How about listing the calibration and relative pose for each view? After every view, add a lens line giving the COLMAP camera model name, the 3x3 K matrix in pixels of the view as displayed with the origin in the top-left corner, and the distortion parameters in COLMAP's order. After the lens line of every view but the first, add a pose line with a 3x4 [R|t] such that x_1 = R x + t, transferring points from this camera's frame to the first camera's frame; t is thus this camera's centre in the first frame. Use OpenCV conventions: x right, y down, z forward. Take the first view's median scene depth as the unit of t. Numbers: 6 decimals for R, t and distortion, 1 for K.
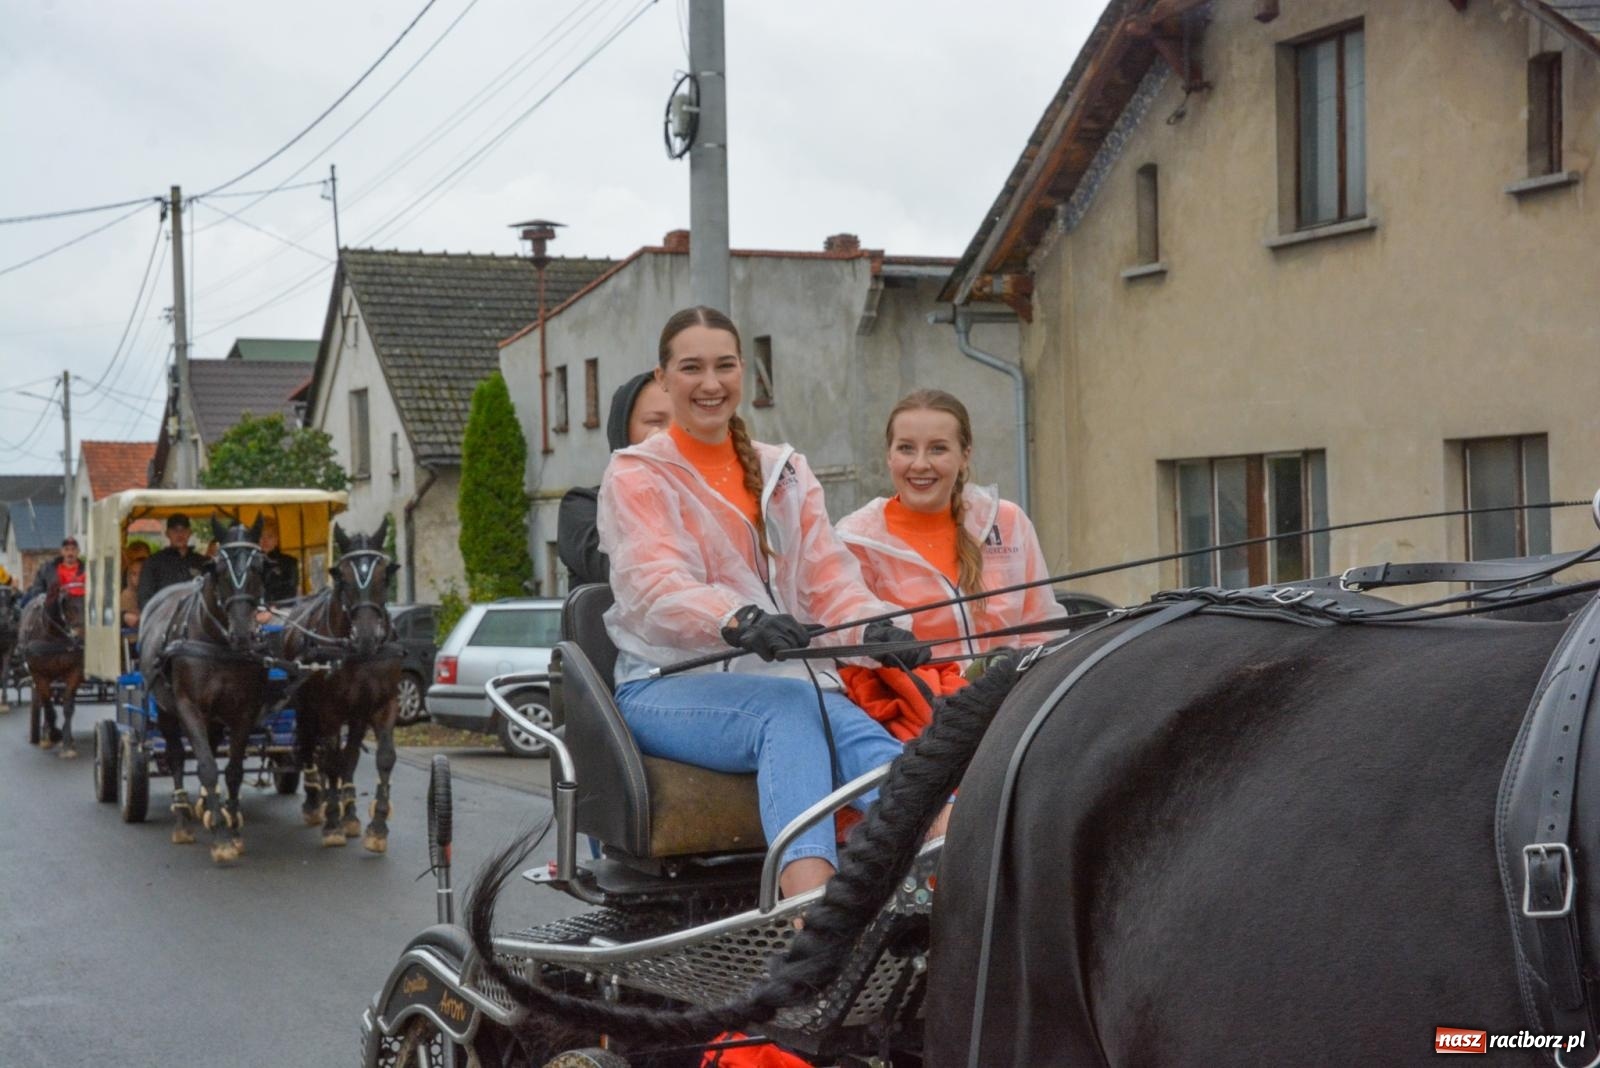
lens RADIAL K [[2612.8, 0, 800.0], [0, 2612.8, 534.0], [0, 0, 1]] dist [0.163180, 0.052436]
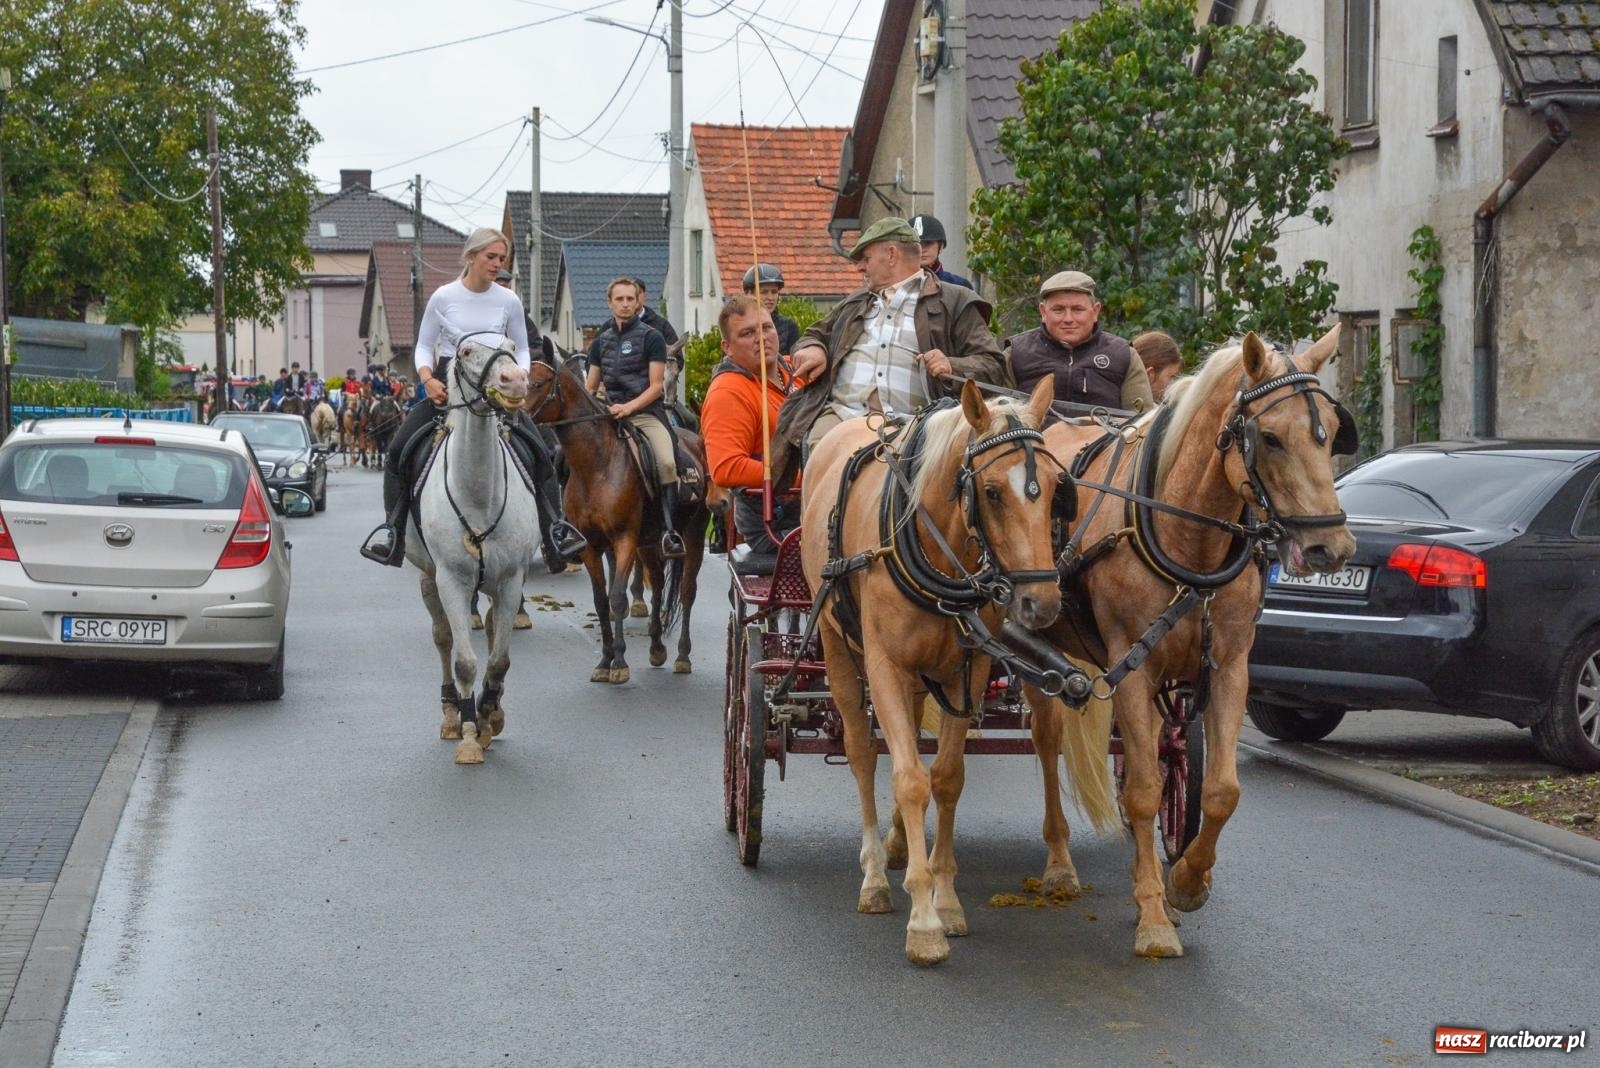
lens RADIAL K [[4532.7, 0, 822.6], [0, 4532.7, 566.7], [0, 0, 1]] dist [0.450440, 0.154542]
pose [[0.973230, 0.031536, -0.227659, -0.096756], [-0.019323, 0.998262, 0.055675, 0.008936], [0.229019, -0.049786, 0.972148, 0.299181]]
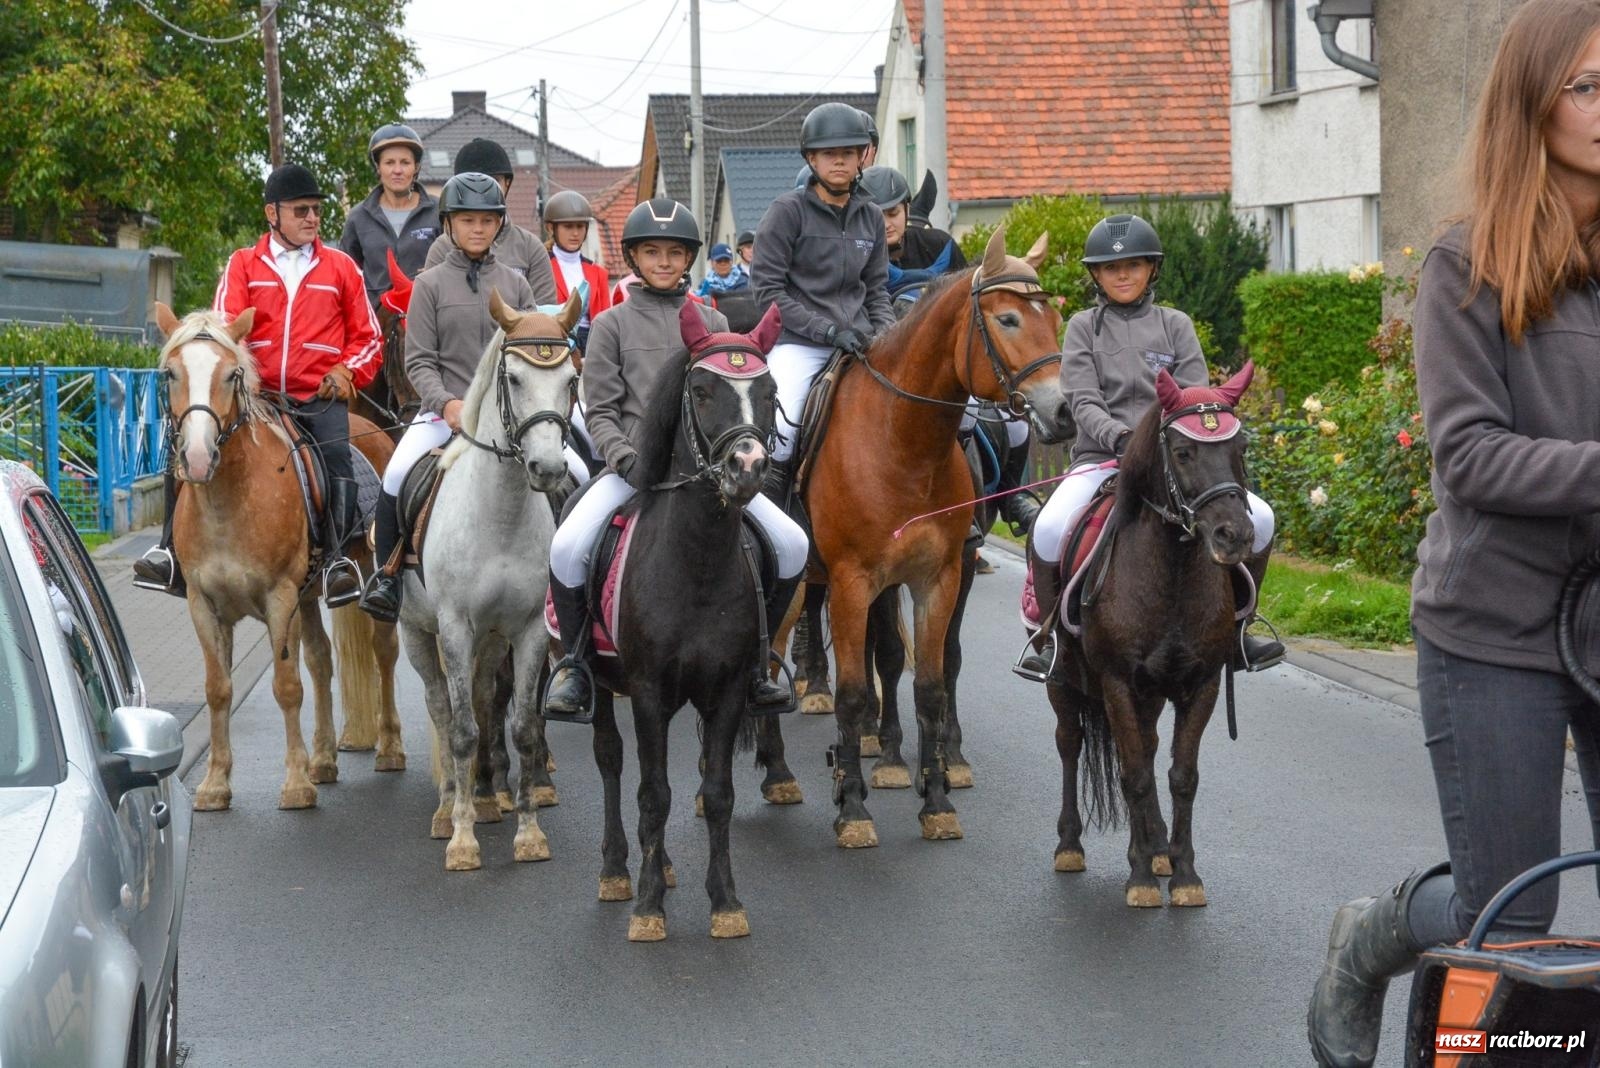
lens RADIAL K [[4532.7, 0, 822.6], [0, 4532.7, 566.7], [0, 0, 1]] dist [0.450440, 0.154542]
pose [[0.967335, 0.015063, -0.253053, -0.314841], [0.002553, 0.997604, 0.069143, 0.023470], [0.253489, -0.067530, 0.964978, 0.928117]]
